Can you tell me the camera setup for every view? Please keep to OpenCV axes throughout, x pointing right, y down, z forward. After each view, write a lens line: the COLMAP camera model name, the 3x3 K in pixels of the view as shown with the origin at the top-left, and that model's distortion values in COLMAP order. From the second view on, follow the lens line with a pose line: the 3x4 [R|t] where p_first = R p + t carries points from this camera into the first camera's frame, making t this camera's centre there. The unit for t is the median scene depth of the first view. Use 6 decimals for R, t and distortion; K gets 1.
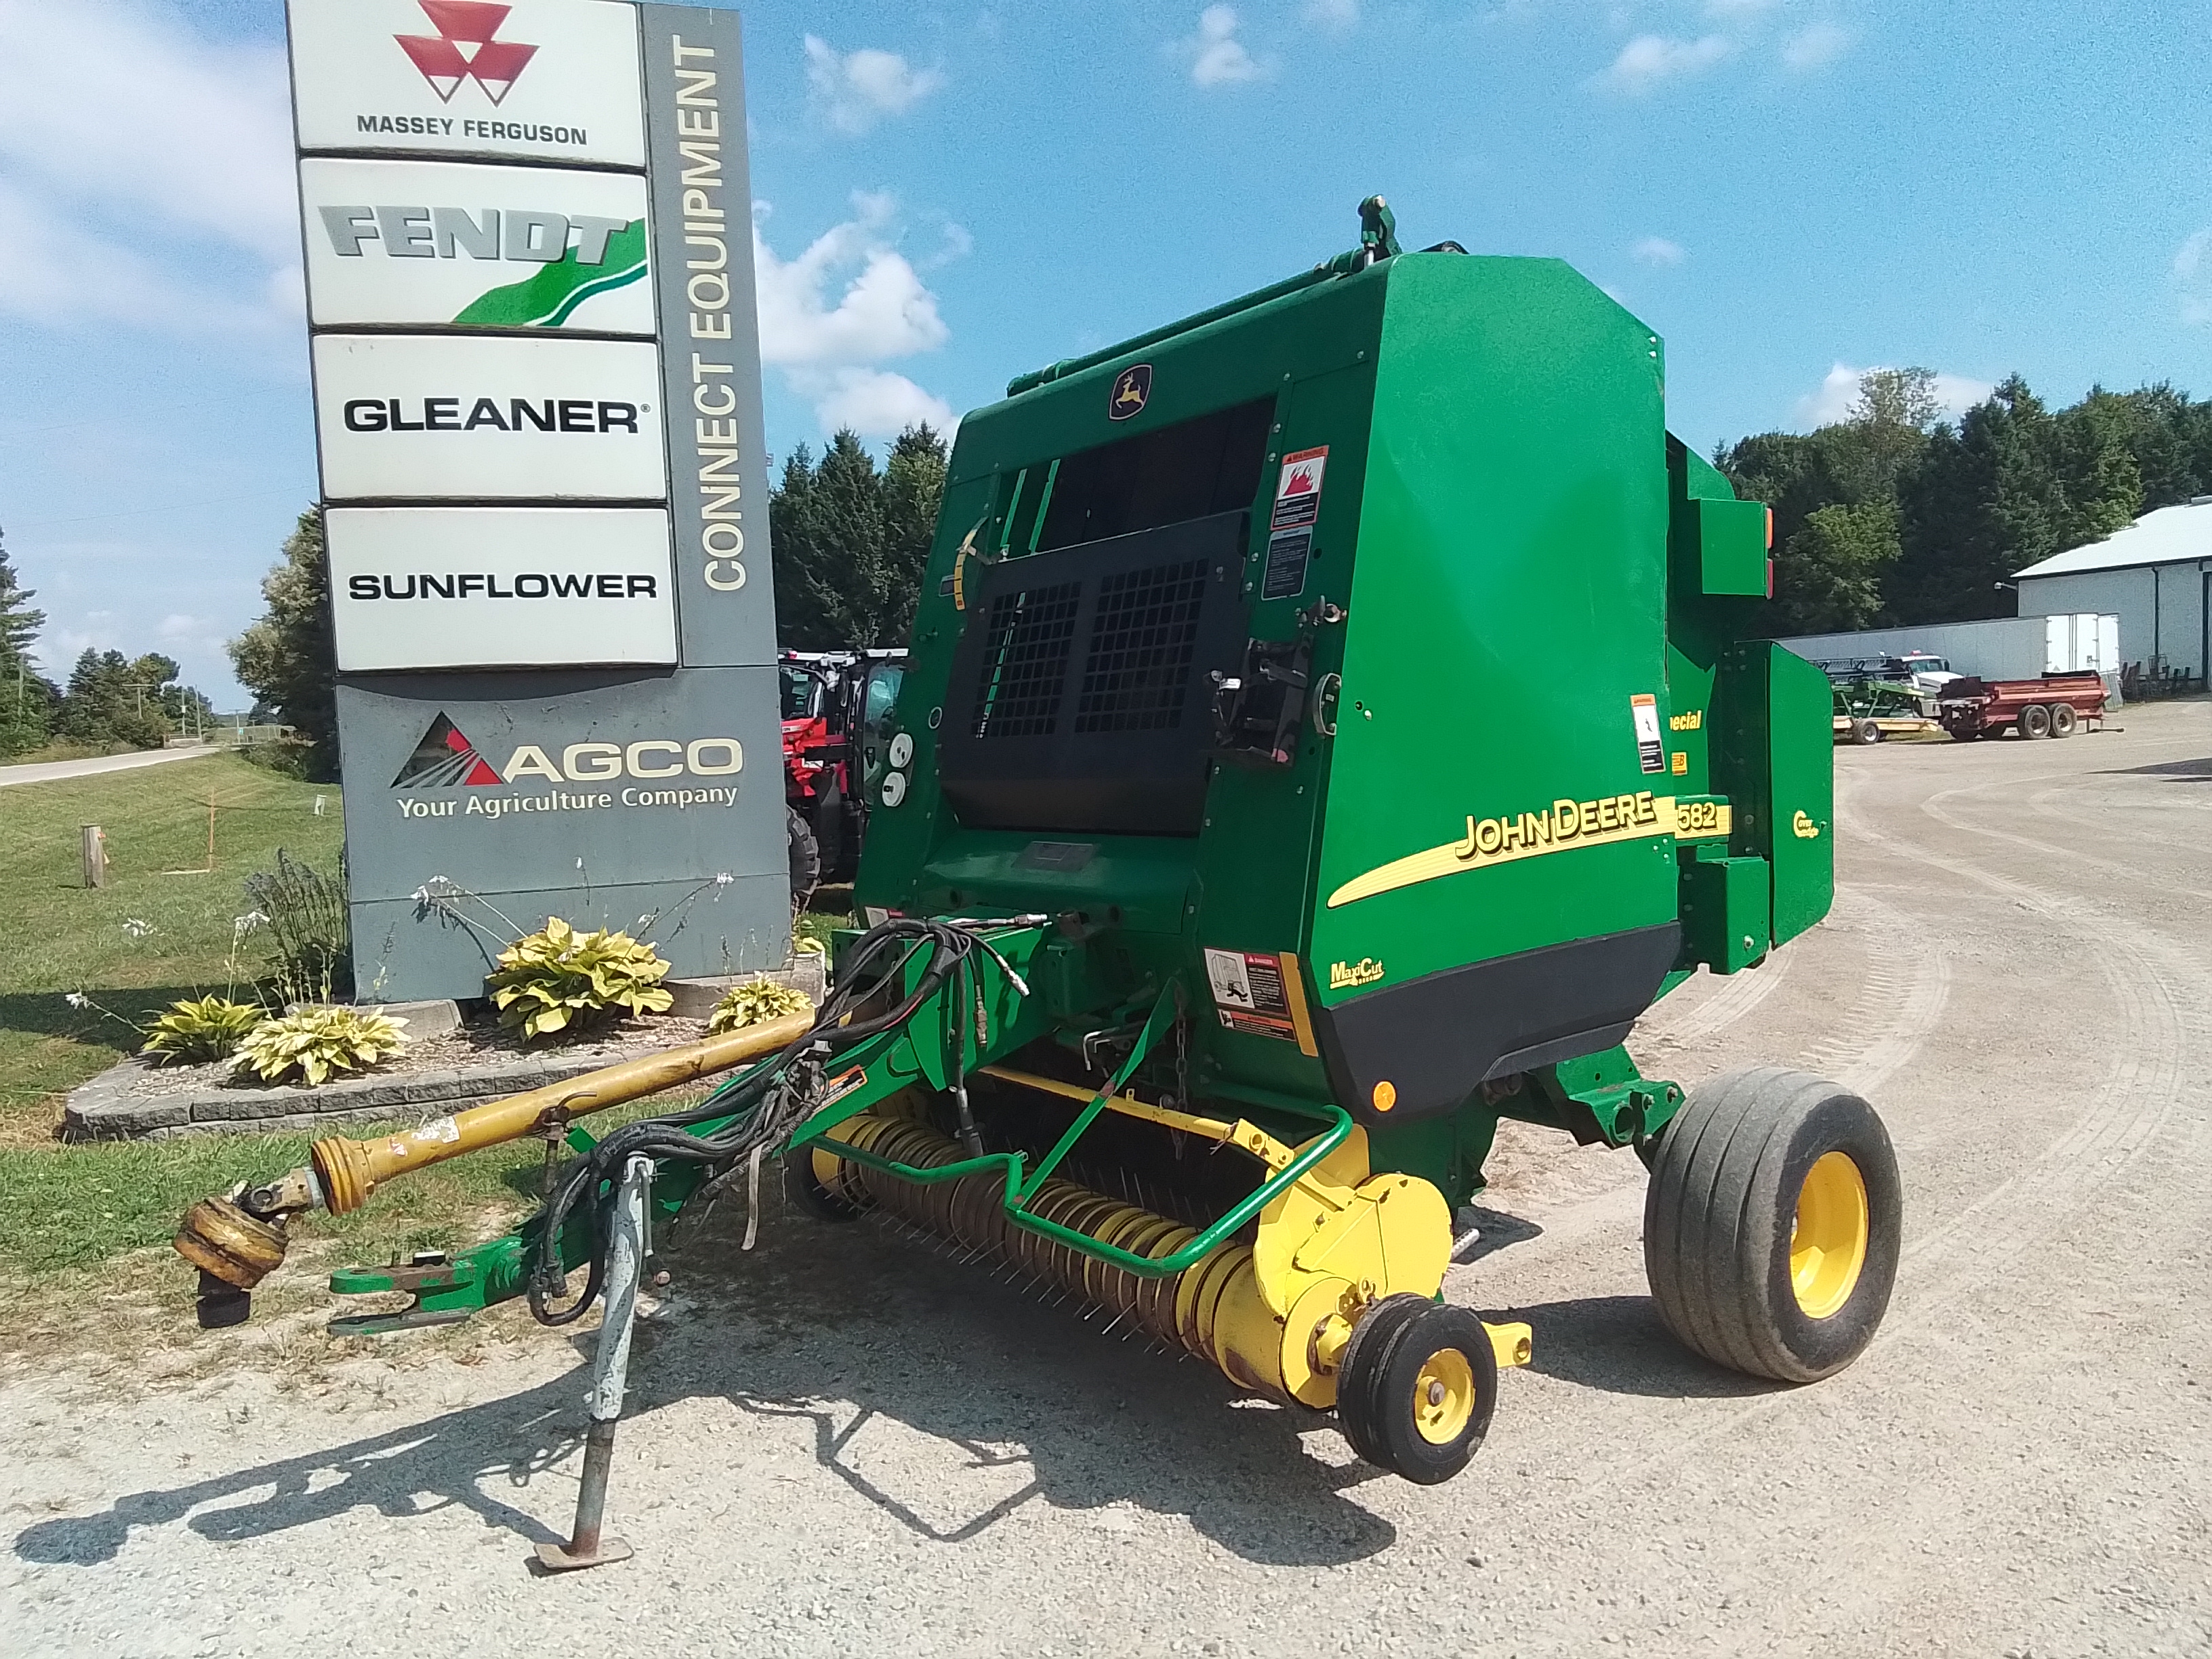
lens RADIAL K [[1523.8, 0, 1109.5], [0, 1523.8, 830.4], [0, 0, 1]] dist [0.061061, -0.068614]
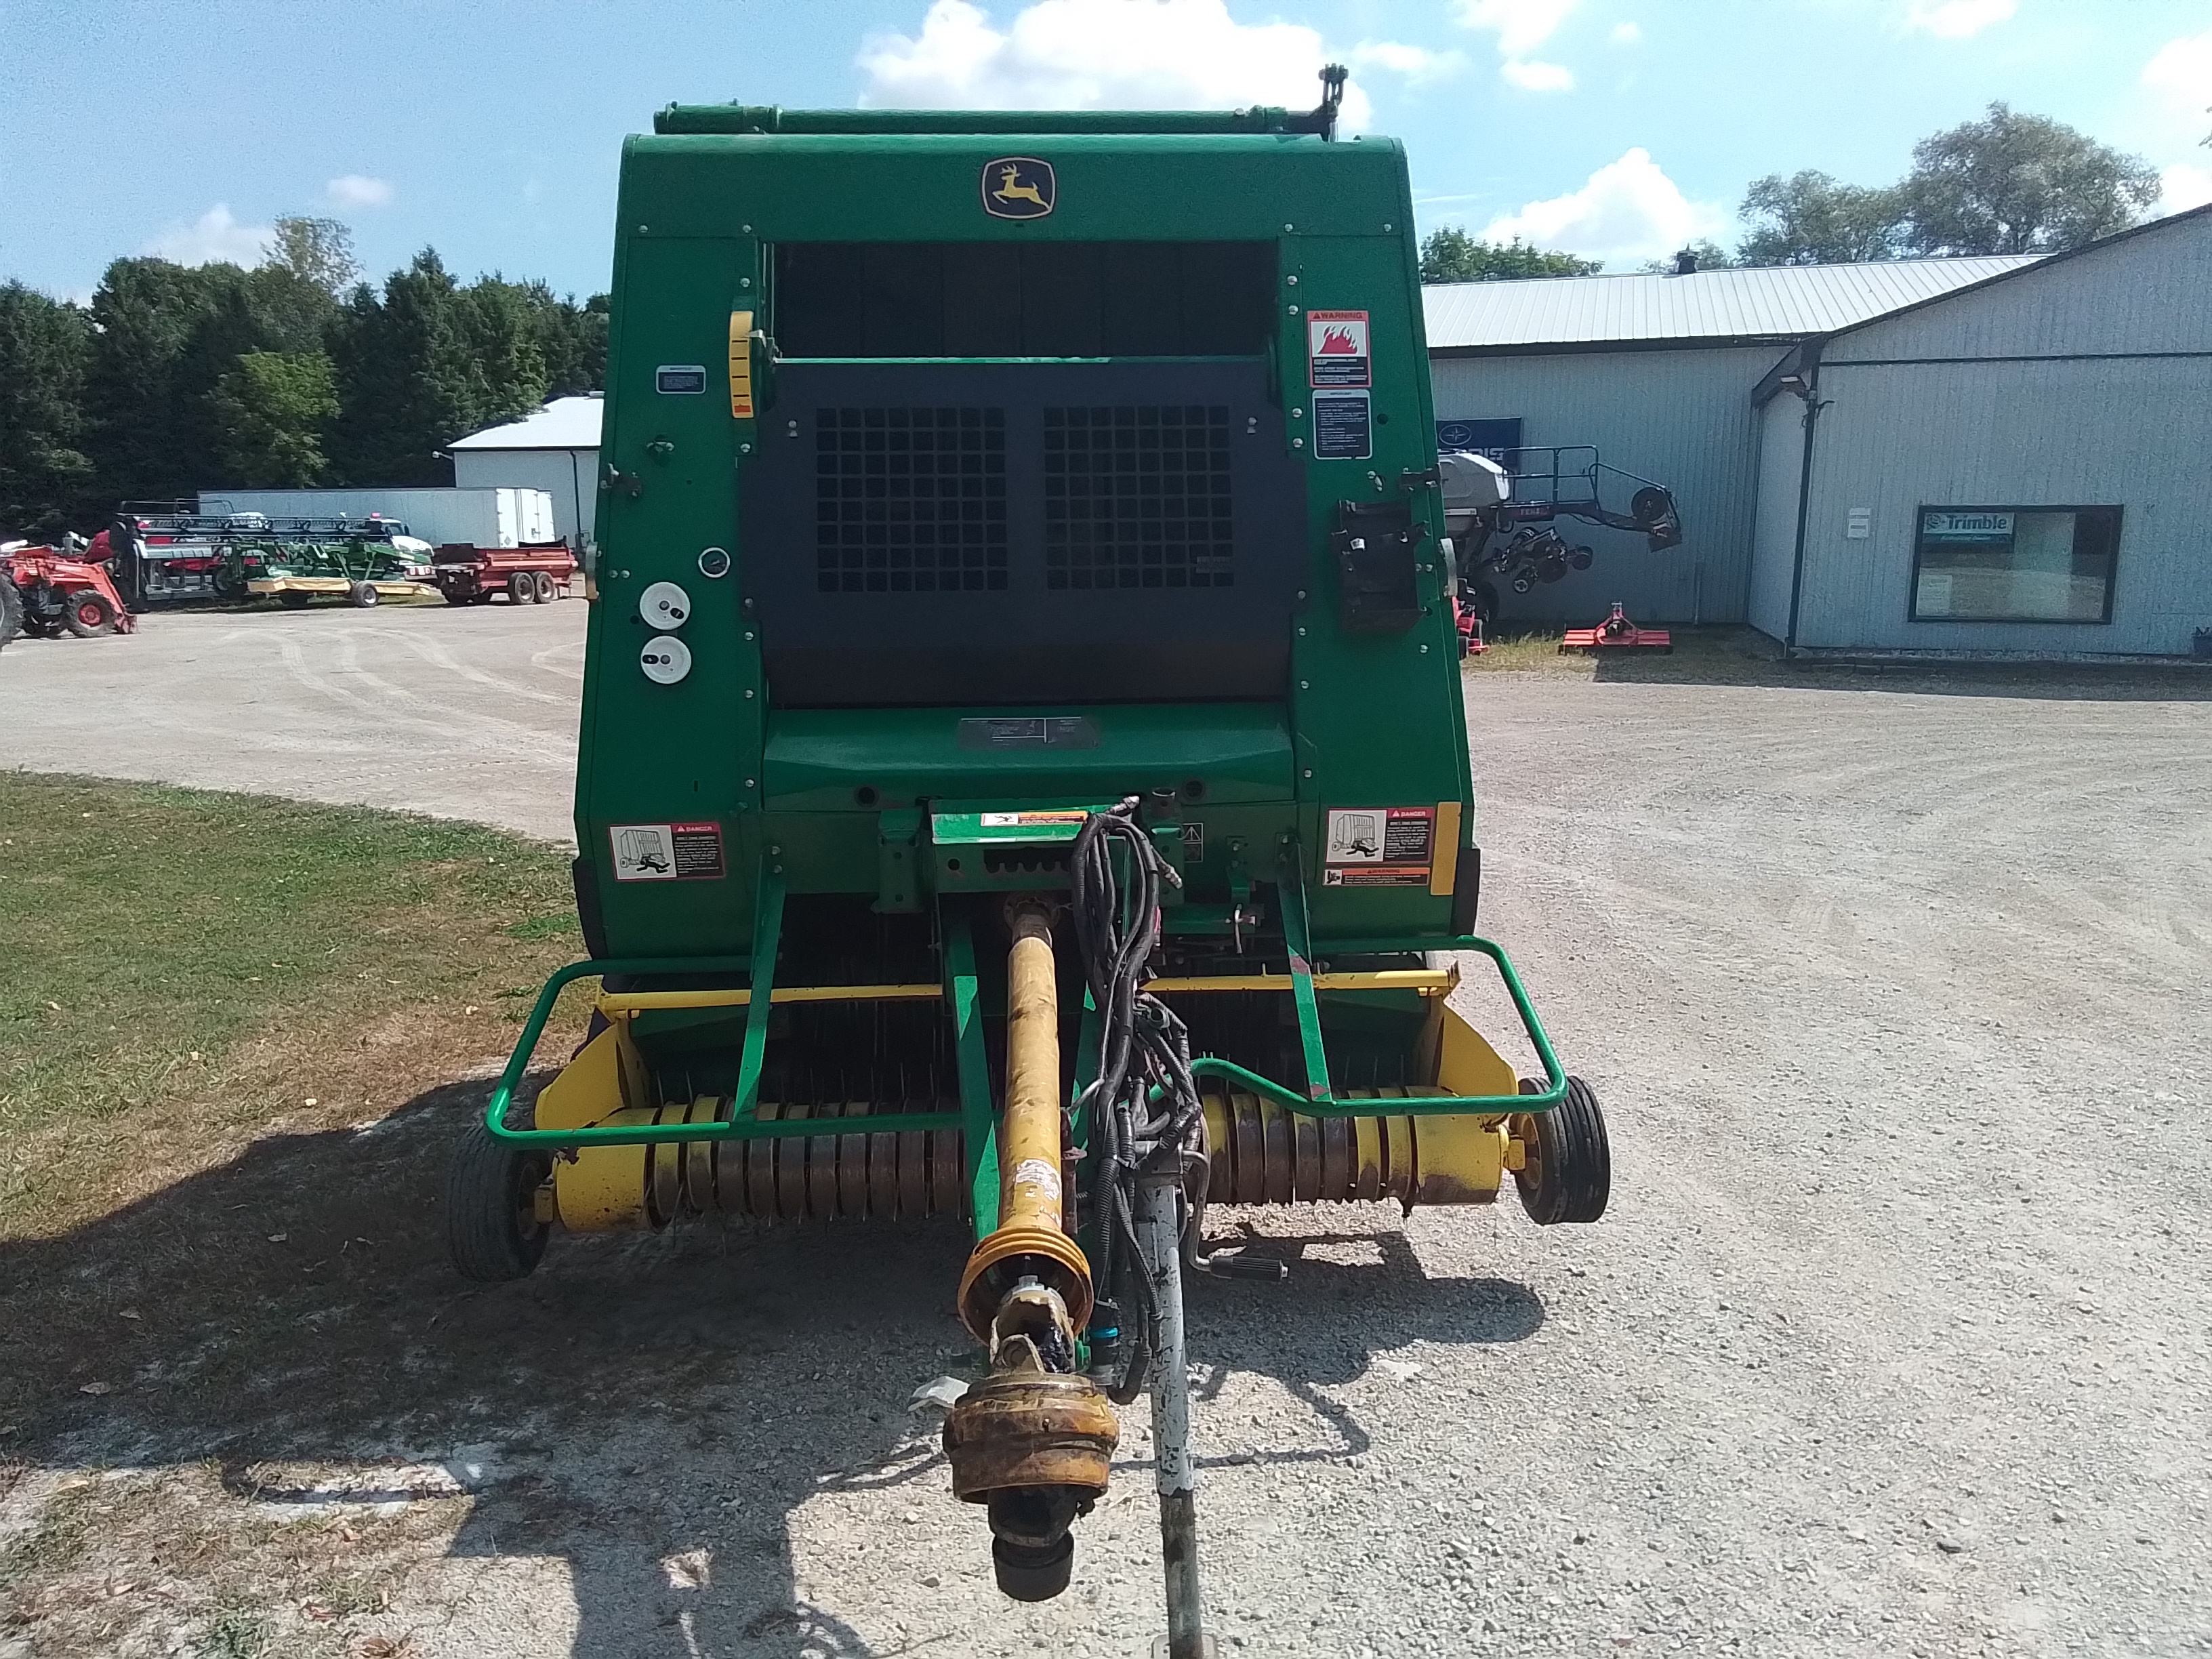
lens RADIAL K [[1523.8, 0, 1109.5], [0, 1523.8, 830.4], [0, 0, 1]] dist [0.061061, -0.068614]
pose [[0.575010, -0.109121, 0.810837, -0.588480], [0.037443, 0.993537, 0.107156, -0.015753], [-0.817289, -0.031256, 0.575379, 0.381571]]
